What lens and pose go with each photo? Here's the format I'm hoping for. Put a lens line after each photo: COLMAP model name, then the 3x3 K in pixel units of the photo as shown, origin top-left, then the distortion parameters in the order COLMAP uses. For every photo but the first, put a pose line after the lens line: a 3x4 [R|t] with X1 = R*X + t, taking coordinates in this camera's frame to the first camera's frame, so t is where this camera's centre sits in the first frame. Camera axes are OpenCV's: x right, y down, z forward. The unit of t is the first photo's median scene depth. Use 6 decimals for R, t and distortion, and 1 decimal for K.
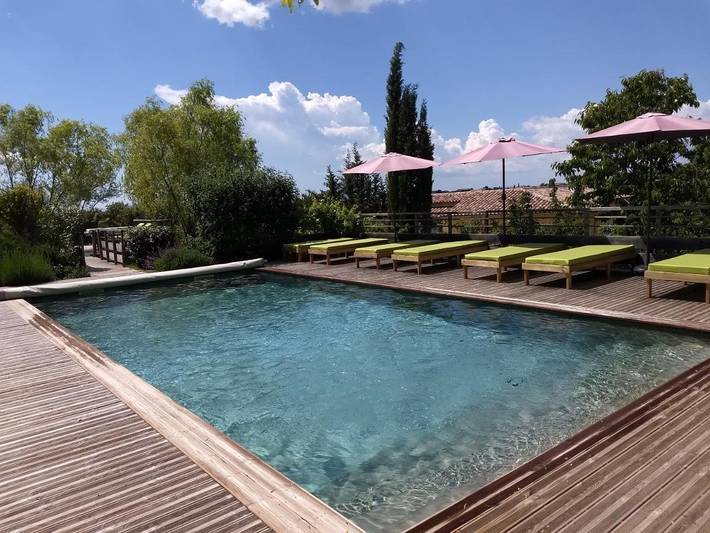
lens RADIAL K [[535.1, 0, 341.4], [0, 535.1, 264.1], [0, 0, 1]] dist [0.204126, -0.323839]
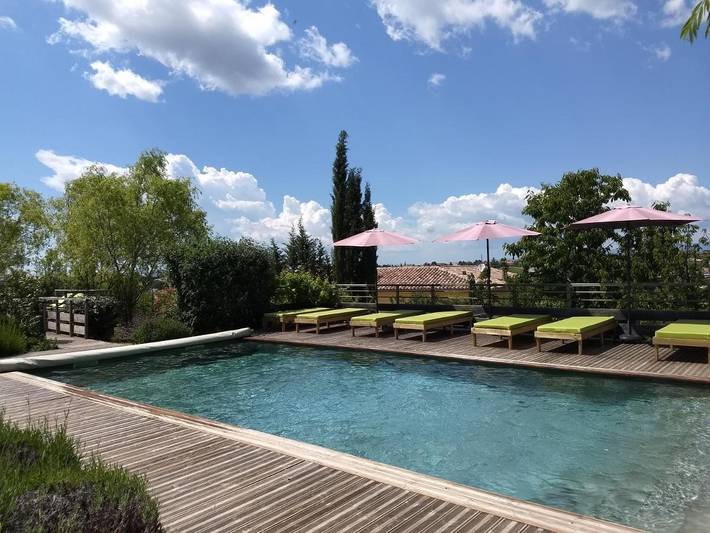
lens RADIAL K [[535.1, 0, 341.4], [0, 535.1, 264.1], [0, 0, 1]] dist [0.204126, -0.323839]
pose [[0.979647, 0.024021, 0.199286, -0.168113], [0.003262, 0.990778, -0.135457, 0.007832], [-0.200702, 0.133350, 0.970534, -0.014816]]
